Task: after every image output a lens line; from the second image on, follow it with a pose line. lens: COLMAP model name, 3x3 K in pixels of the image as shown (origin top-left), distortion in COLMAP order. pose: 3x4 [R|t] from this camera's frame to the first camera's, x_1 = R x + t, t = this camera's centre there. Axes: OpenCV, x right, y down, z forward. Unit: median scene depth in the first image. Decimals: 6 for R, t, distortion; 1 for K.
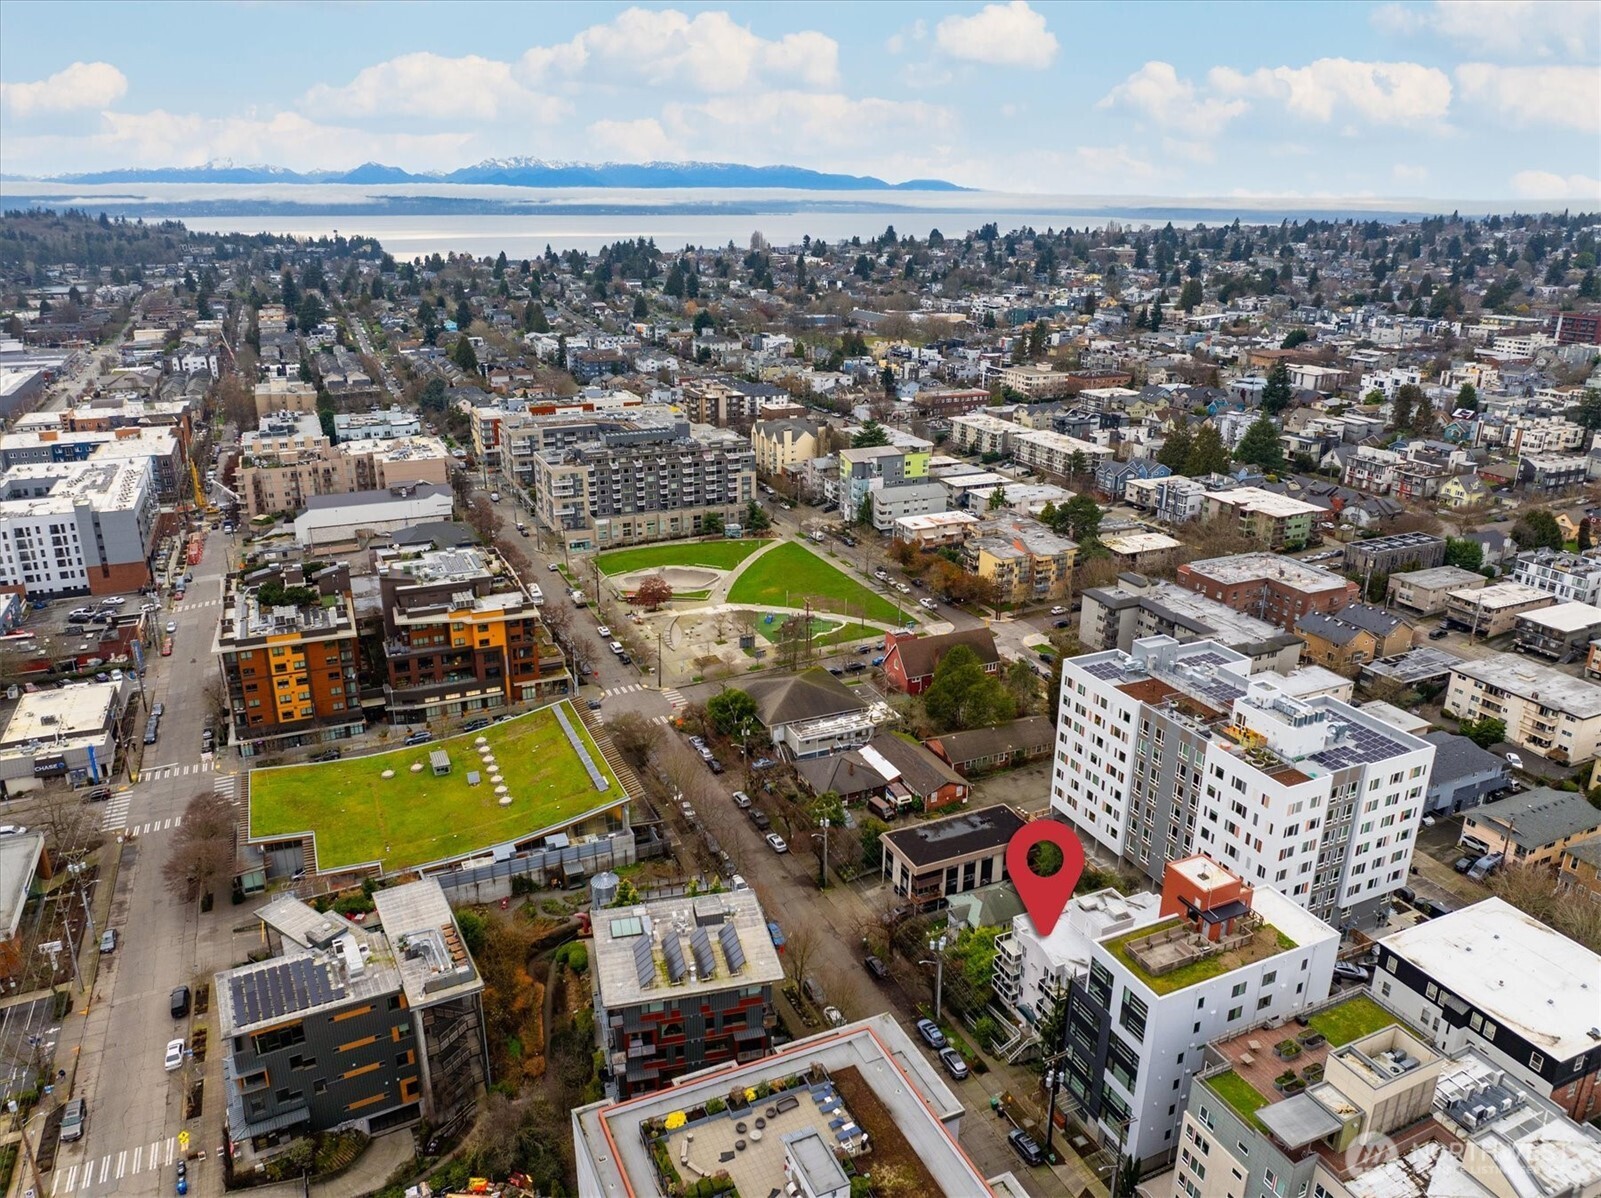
lens RADIAL K [[1132.8, 0, 800.5], [0, 1132.8, 599.0], [0, 0, 1]] dist [-0.036573, 0.008626]
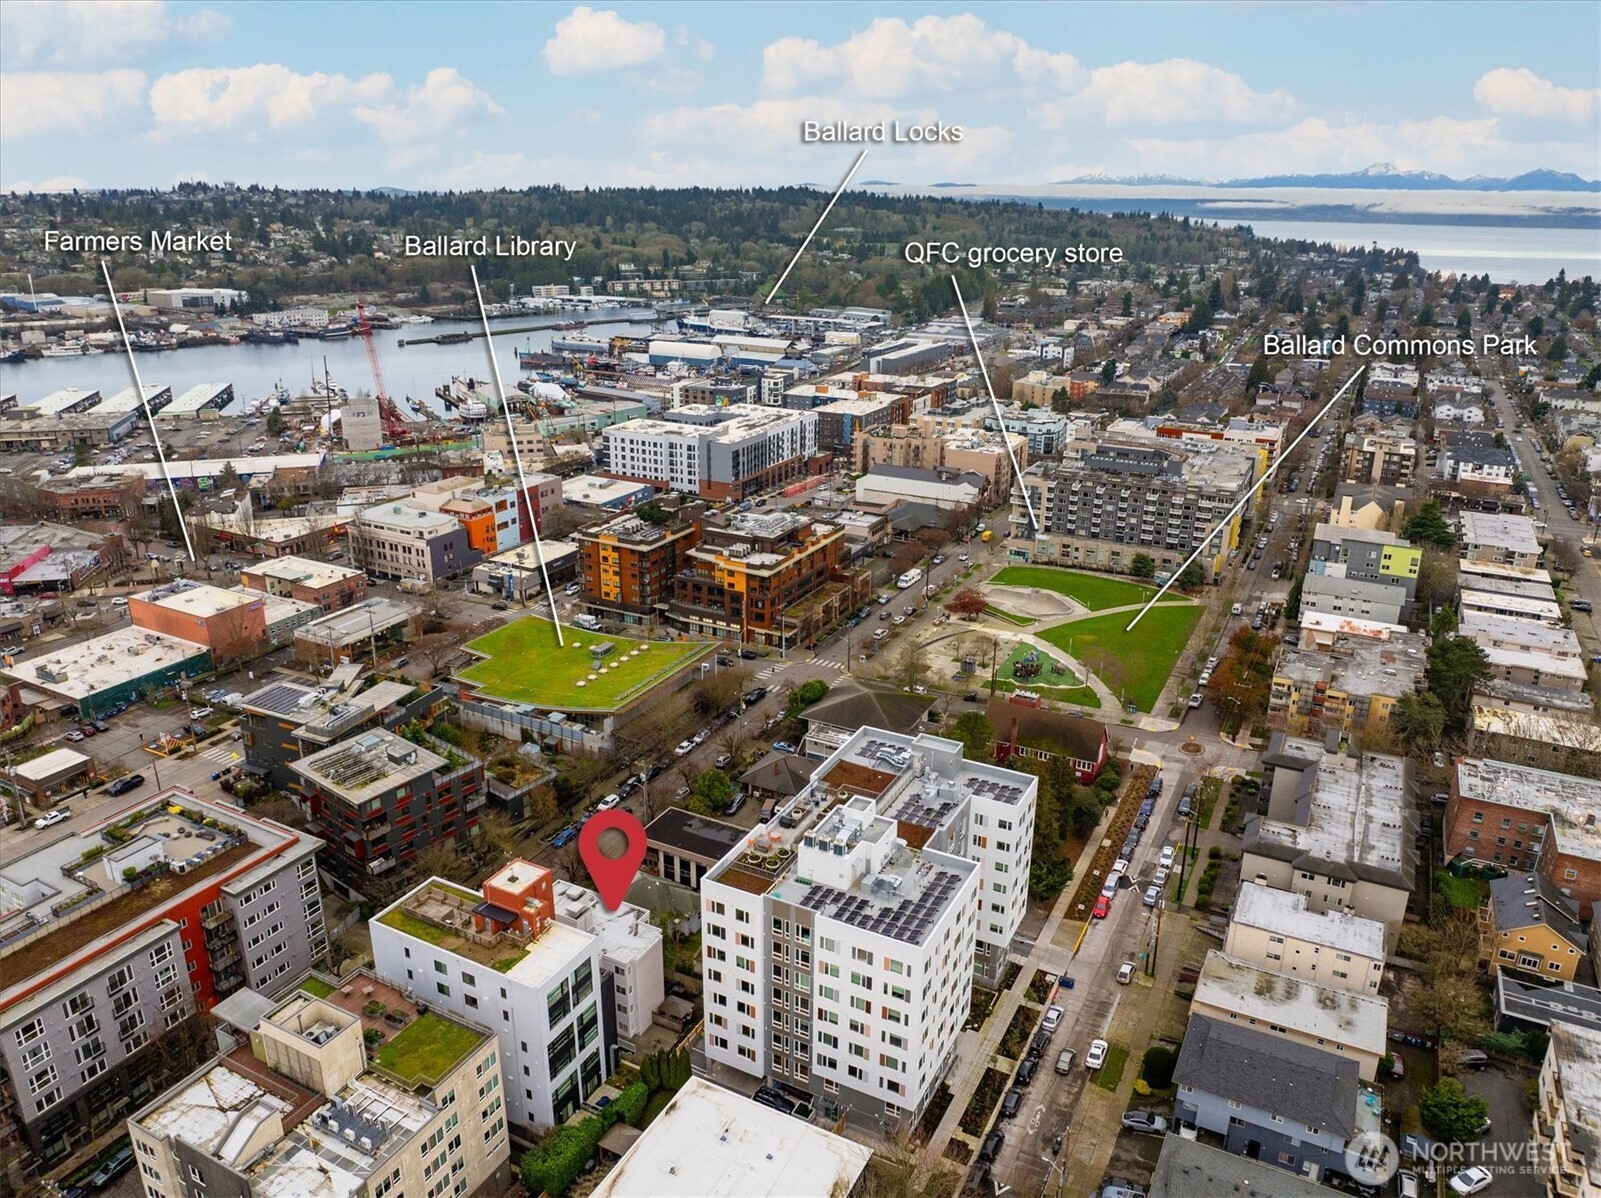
lens RADIAL K [[1132.8, 0, 800.5], [0, 1132.8, 599.0], [0, 0, 1]] dist [-0.036573, 0.008626]
pose [[0.606527, 0.264241, -0.749868, 0.537217], [-0.267076, 0.956064, 0.120878, -0.090365], [0.748863, 0.126956, 0.650451, 0.200912]]
